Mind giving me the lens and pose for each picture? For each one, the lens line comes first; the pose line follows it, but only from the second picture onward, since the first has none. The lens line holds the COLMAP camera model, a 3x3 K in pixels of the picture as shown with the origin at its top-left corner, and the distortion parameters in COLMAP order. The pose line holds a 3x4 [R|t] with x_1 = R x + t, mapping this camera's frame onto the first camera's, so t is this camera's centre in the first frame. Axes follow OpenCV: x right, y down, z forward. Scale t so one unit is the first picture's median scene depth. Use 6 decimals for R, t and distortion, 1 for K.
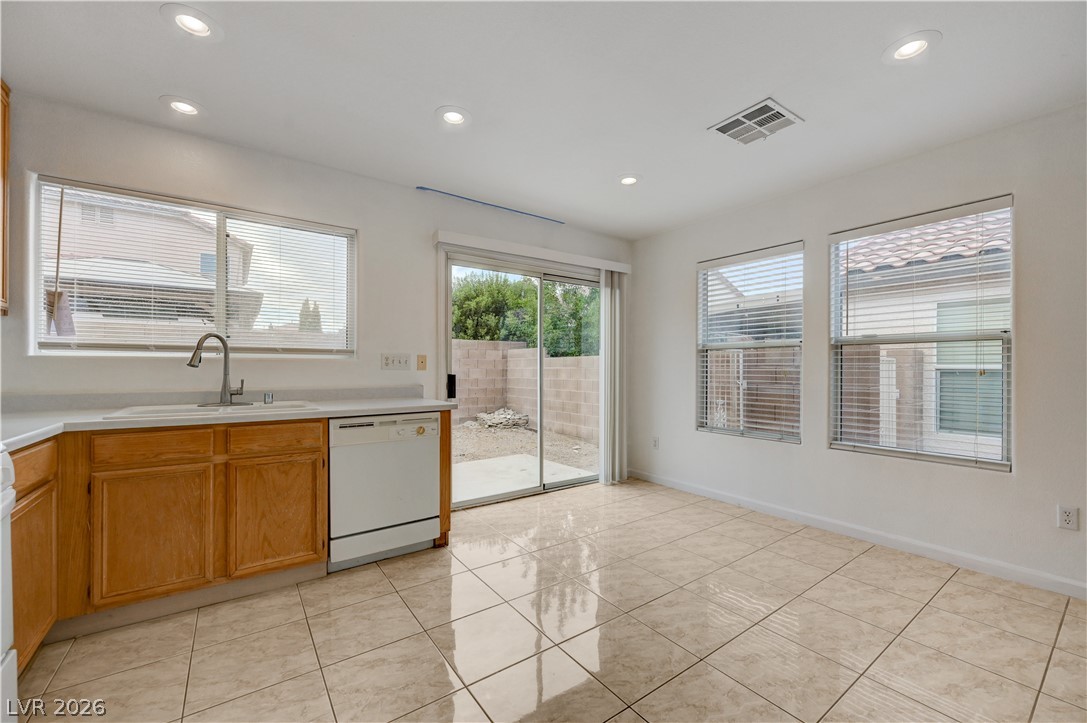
lens RADIAL K [[438.7, 0, 549.3], [0, 438.7, 370.3], [0, 0, 1]] dist [-0.000529, 0.000127]
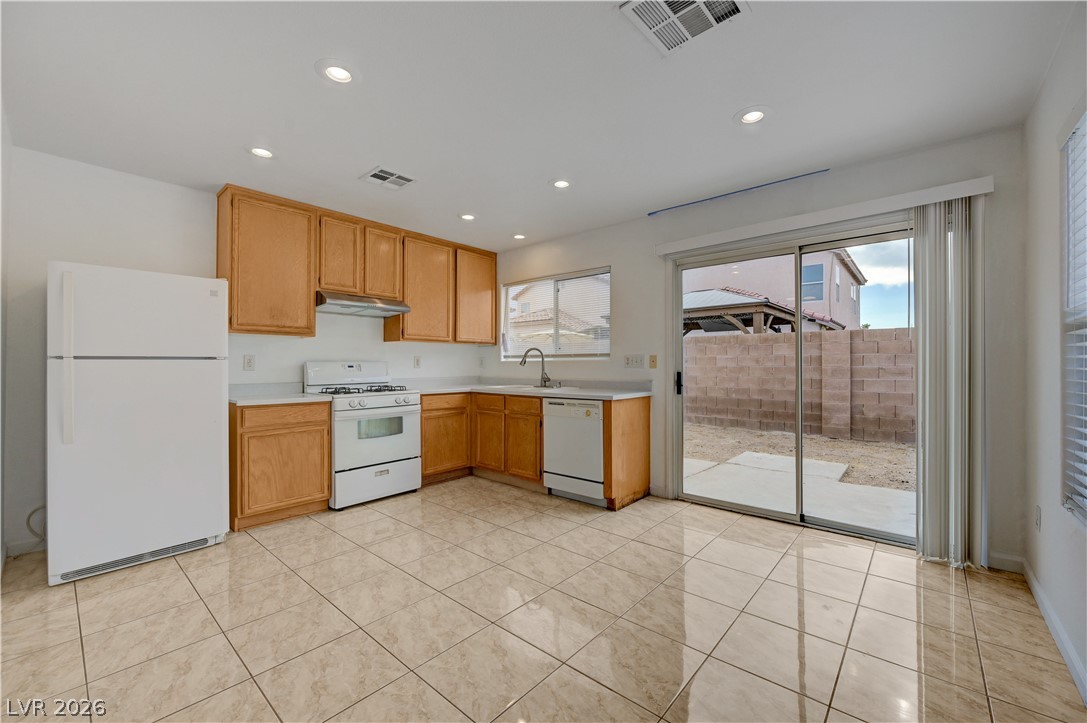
lens RADIAL K [[438.7, 0, 549.8], [0, 438.7, 362.0], [0, 0, 1]] dist [-0.000529, 0.000127]
pose [[0.229509, -0.009562, -0.973260, 1.031548], [-0.004024, 0.999934, -0.010773, -0.003376], [0.973298, 0.006389, 0.229455, 0.605371]]
